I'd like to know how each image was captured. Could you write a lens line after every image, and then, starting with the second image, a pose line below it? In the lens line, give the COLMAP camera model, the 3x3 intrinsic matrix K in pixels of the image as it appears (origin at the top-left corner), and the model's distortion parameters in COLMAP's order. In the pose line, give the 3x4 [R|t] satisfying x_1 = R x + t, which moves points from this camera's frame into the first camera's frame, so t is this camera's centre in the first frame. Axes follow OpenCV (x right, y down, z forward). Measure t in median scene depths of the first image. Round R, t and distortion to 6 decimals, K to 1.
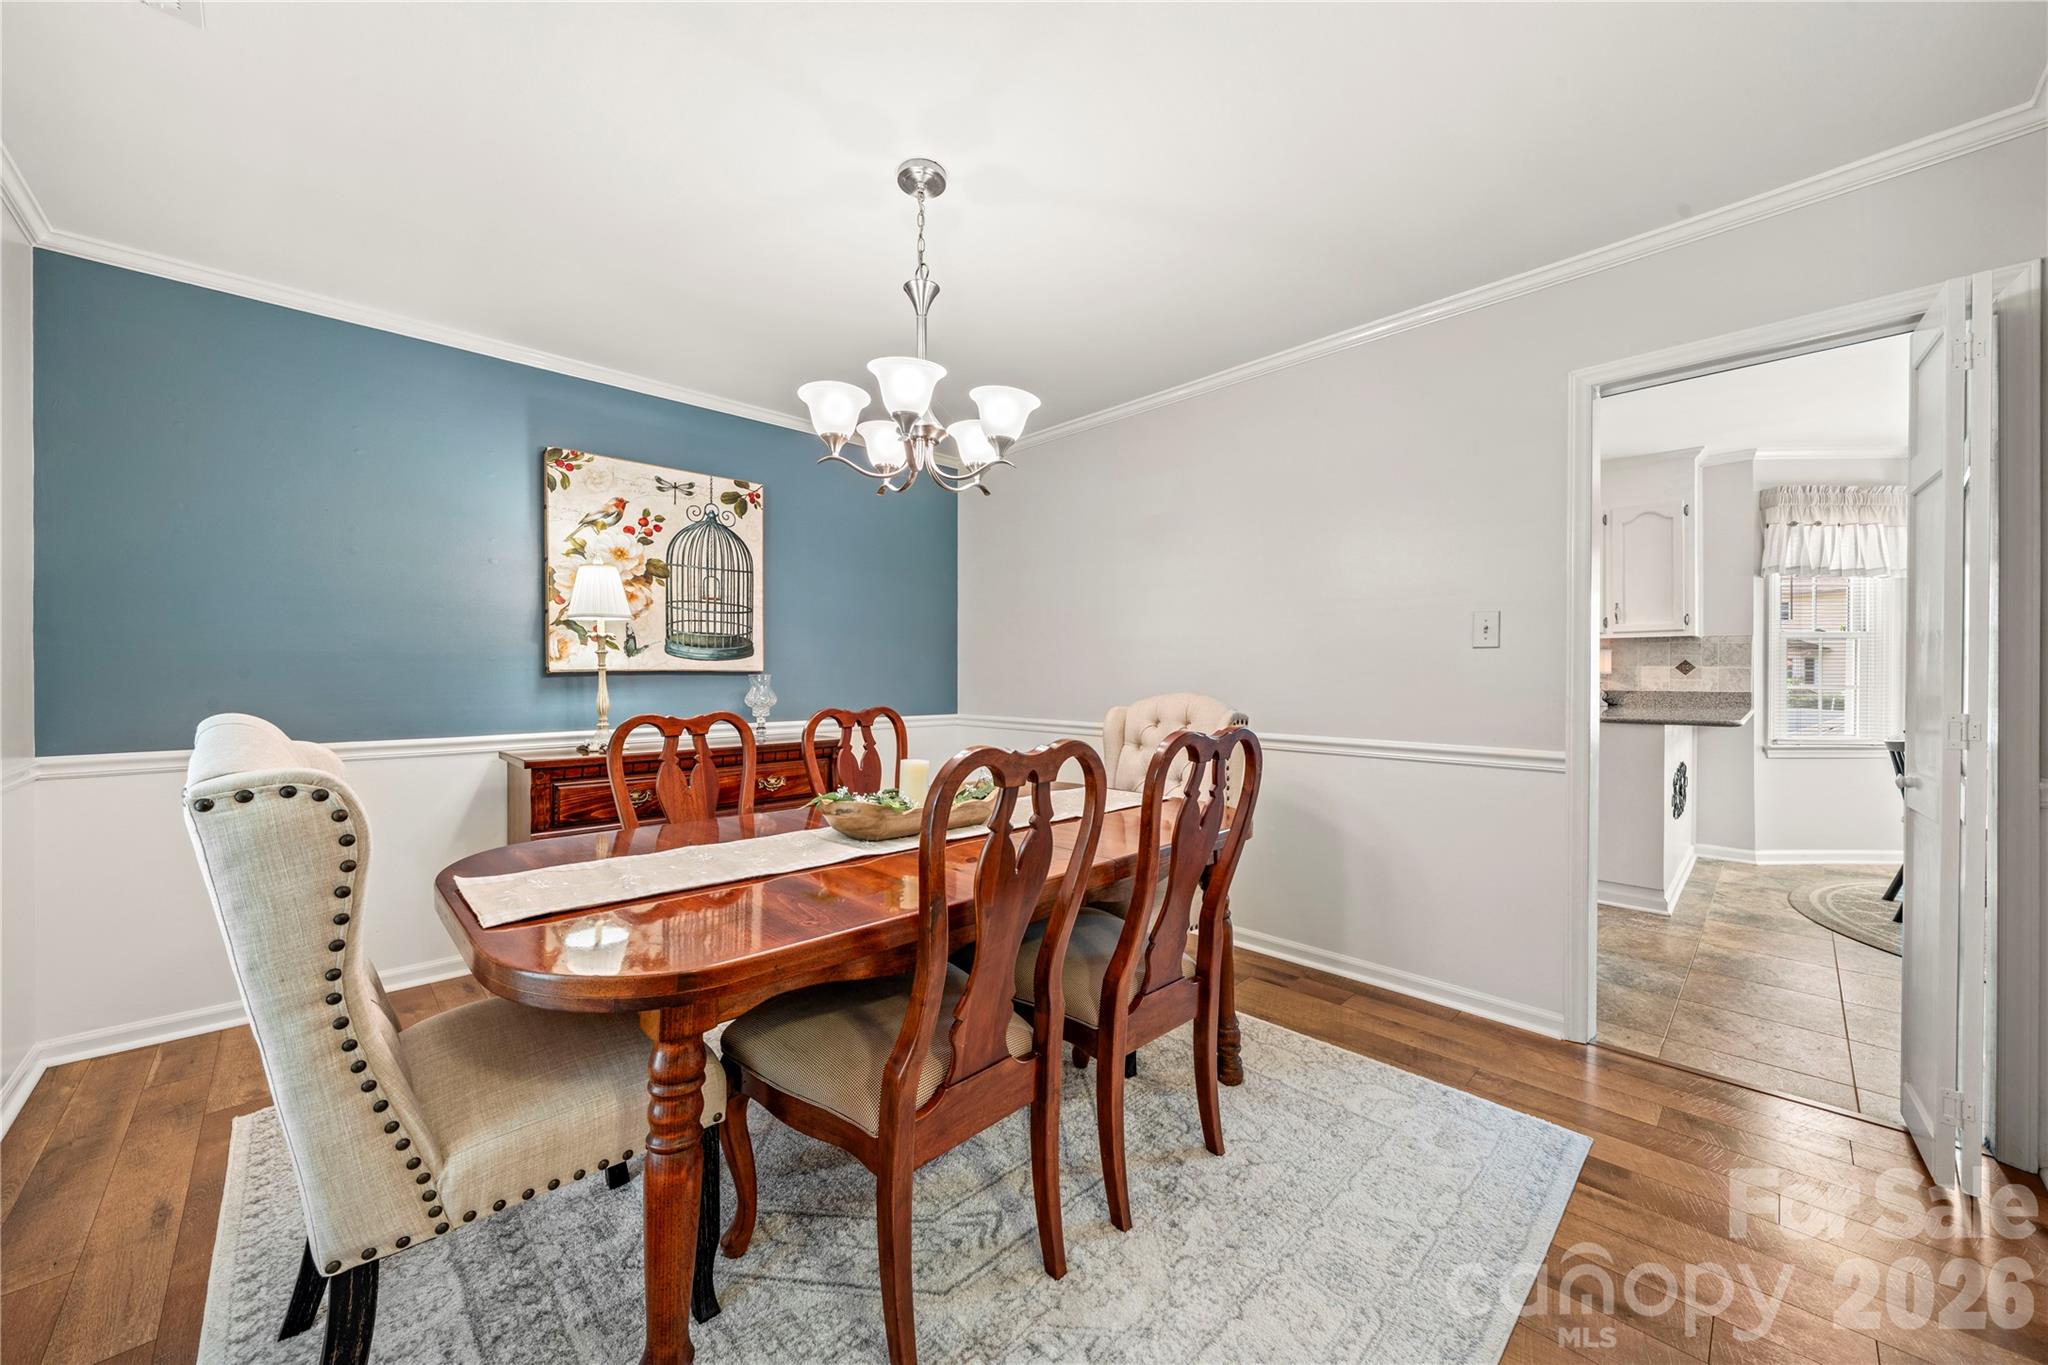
lens RADIAL K [[757.5, 0, 1012.4], [0, 757.5, 682.0], [0, 0, 1]] dist [-0.003776, 0.000277]
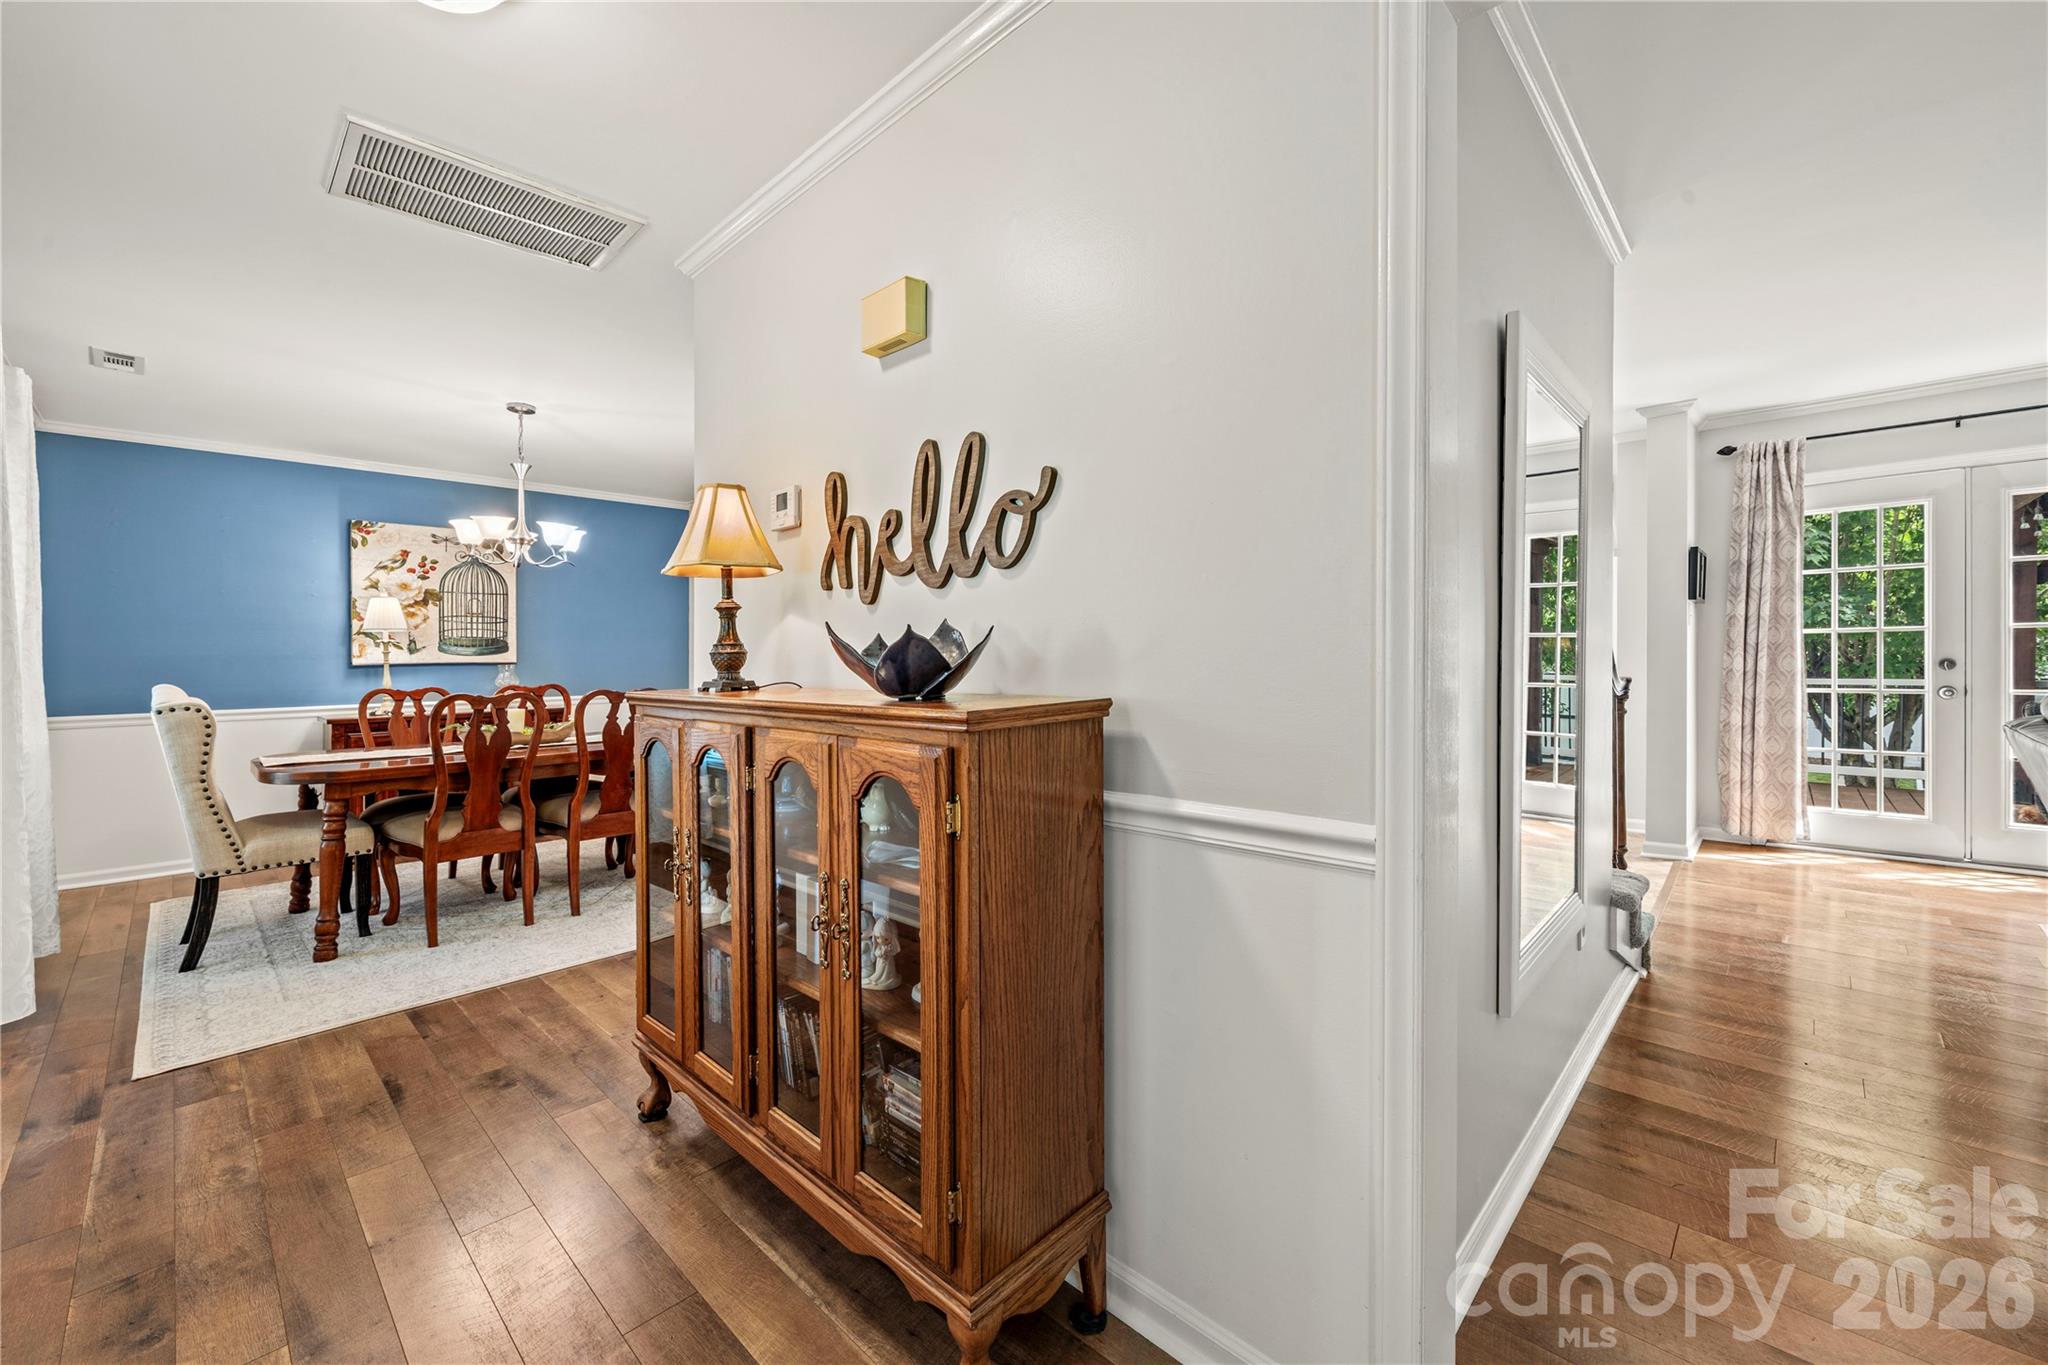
lens RADIAL K [[810.3, 0, 994.4], [0, 810.3, 654.3], [0, 0, 1]] dist [0.006314, -0.002529]
pose [[0.999412, -0.012290, 0.032015, 0.735409], [0.012790, 0.999799, -0.015465, 0.007873], [-0.031818, 0.015866, 0.999368, -0.800527]]
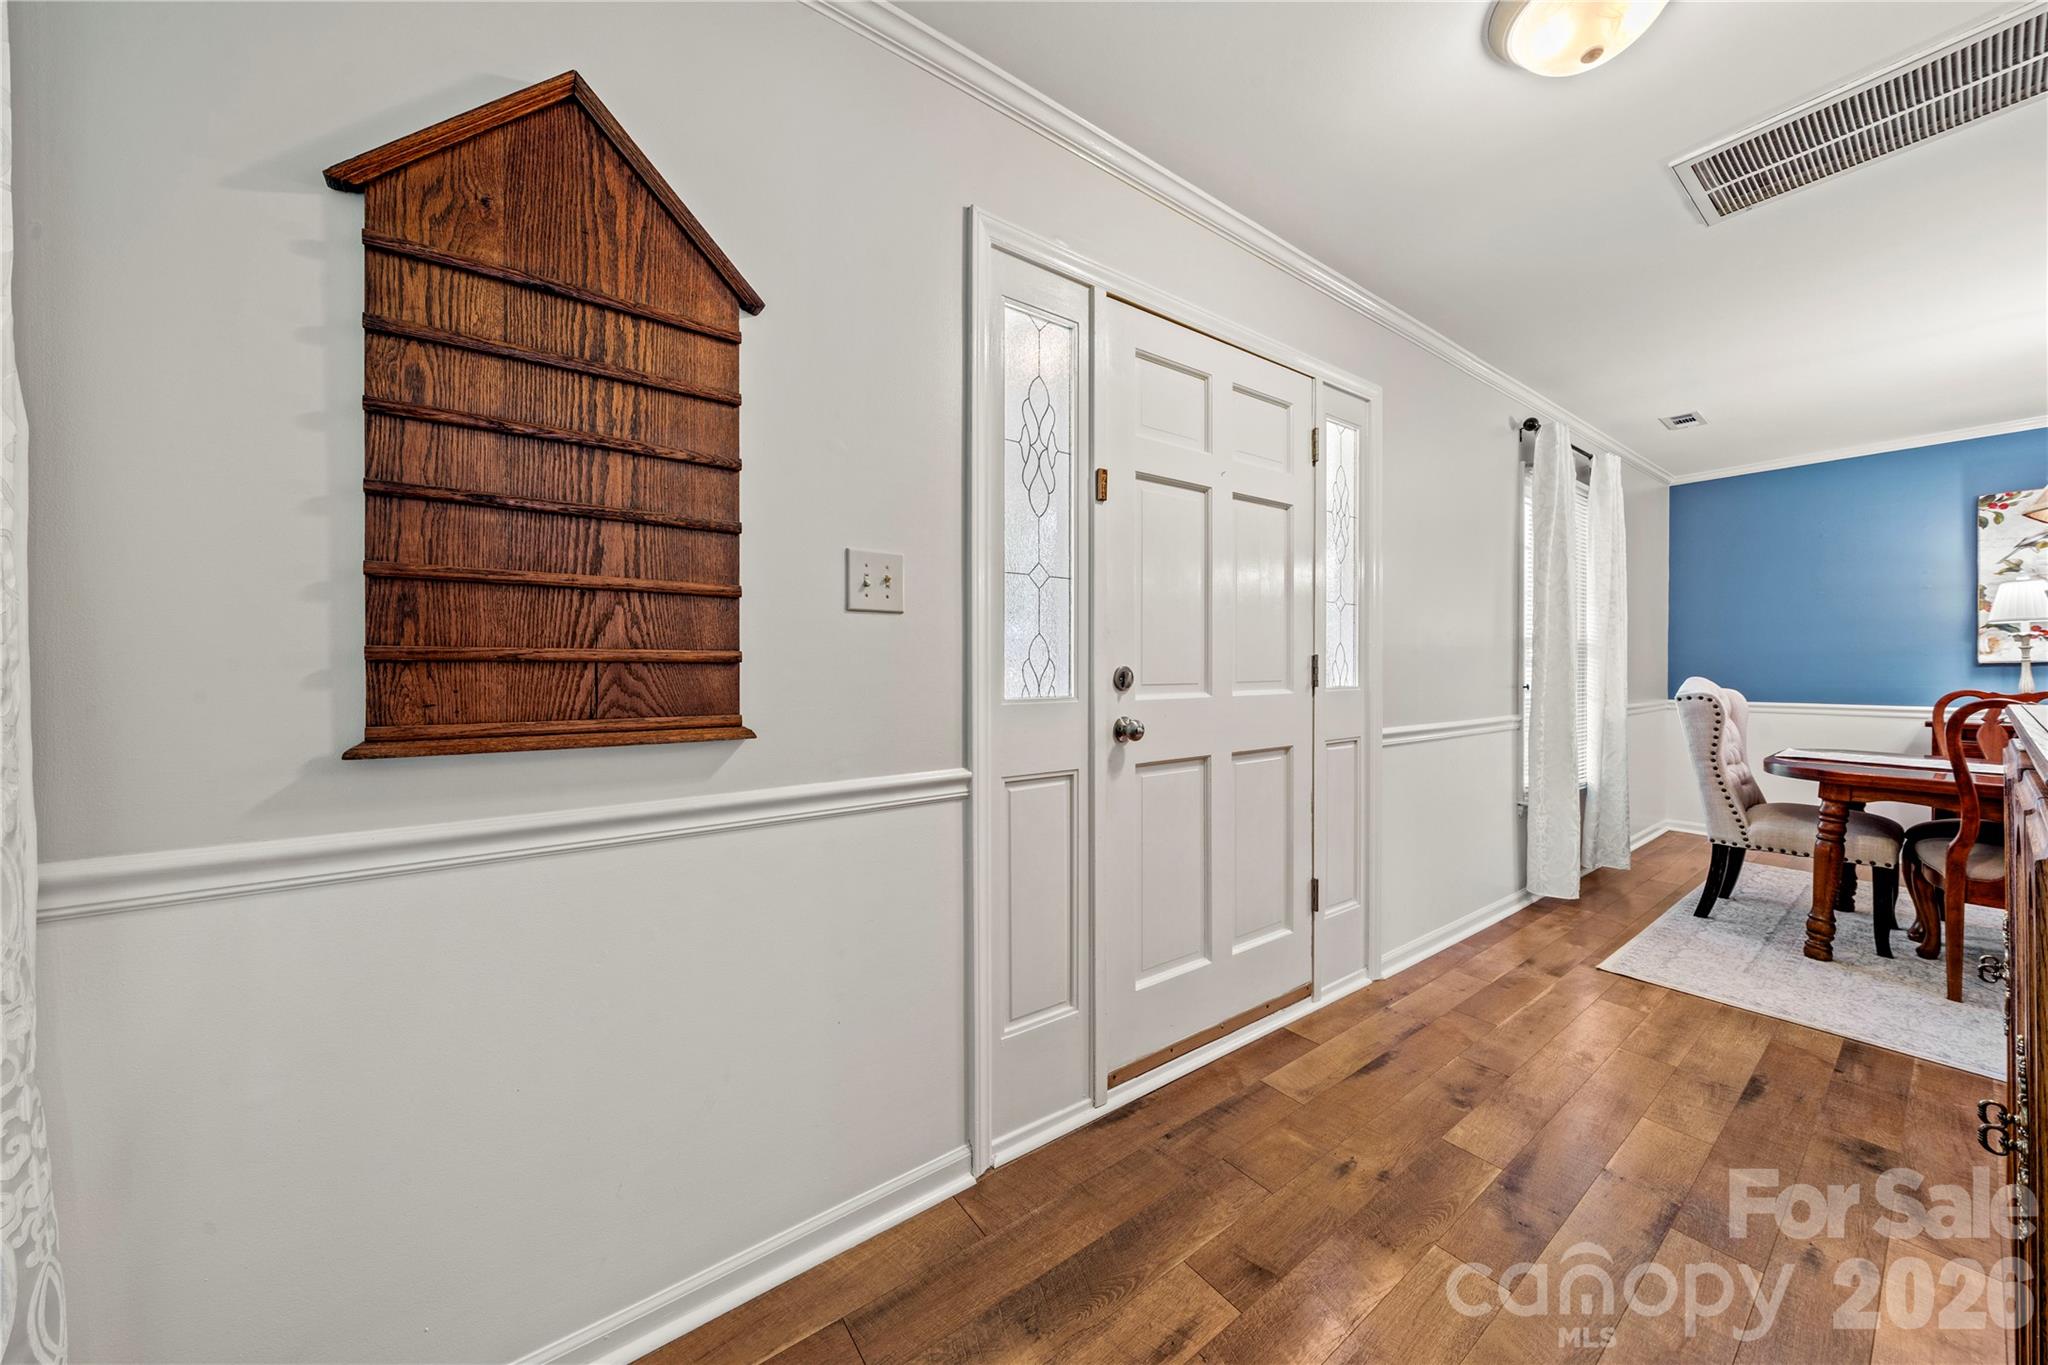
lens RADIAL K [[709.7, 0, 1042.4], [0, 709.7, 659.7], [0, 0, 1]] dist [-0.000807, -0.000098]
pose [[-0.108027, -0.006372, -0.994128, 0.936754], [-0.010367, 0.999932, -0.005283, 0.005654], [0.994094, 0.009735, -0.108086, -0.597332]]
